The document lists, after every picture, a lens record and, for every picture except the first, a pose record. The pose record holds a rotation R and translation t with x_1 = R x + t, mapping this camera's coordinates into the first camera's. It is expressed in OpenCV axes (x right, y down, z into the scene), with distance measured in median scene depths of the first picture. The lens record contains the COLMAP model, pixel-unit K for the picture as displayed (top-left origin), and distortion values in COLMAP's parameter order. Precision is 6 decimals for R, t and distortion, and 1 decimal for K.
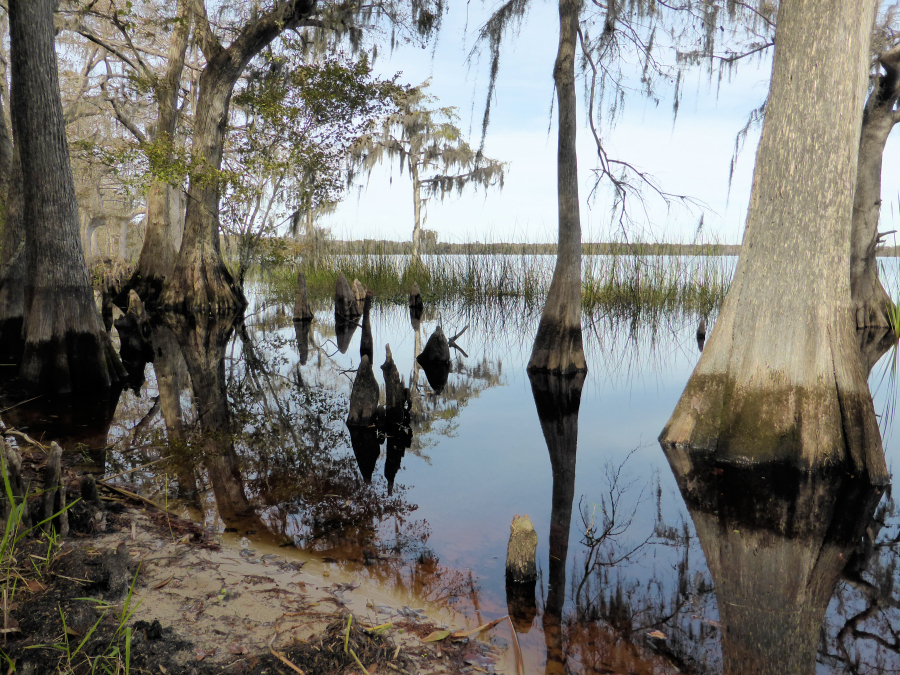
lens RADIAL K [[688.2, 0, 450.0], [0, 688.2, 337.5], [0, 0, 1]] dist [-0.004835, 0.005080]
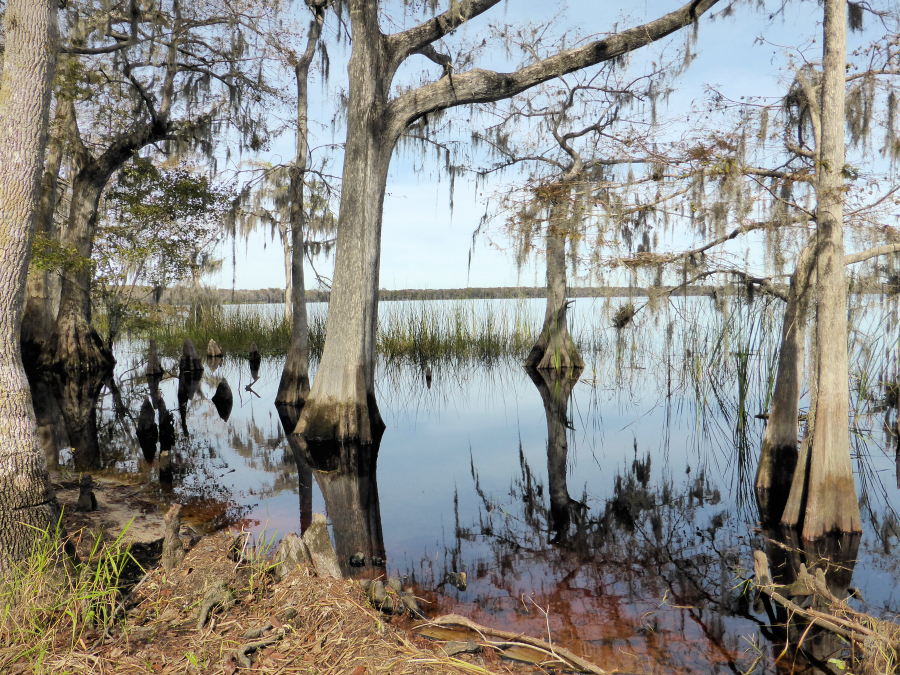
lens RADIAL K [[688.2, 0, 450.0], [0, 688.2, 337.5], [0, 0, 1]] dist [-0.004835, 0.005080]
pose [[0.991513, -0.025974, 0.127386, 0.146754], [0.034172, 0.997453, -0.062601, 0.003670], [-0.125436, 0.066423, 0.989876, -0.299514]]
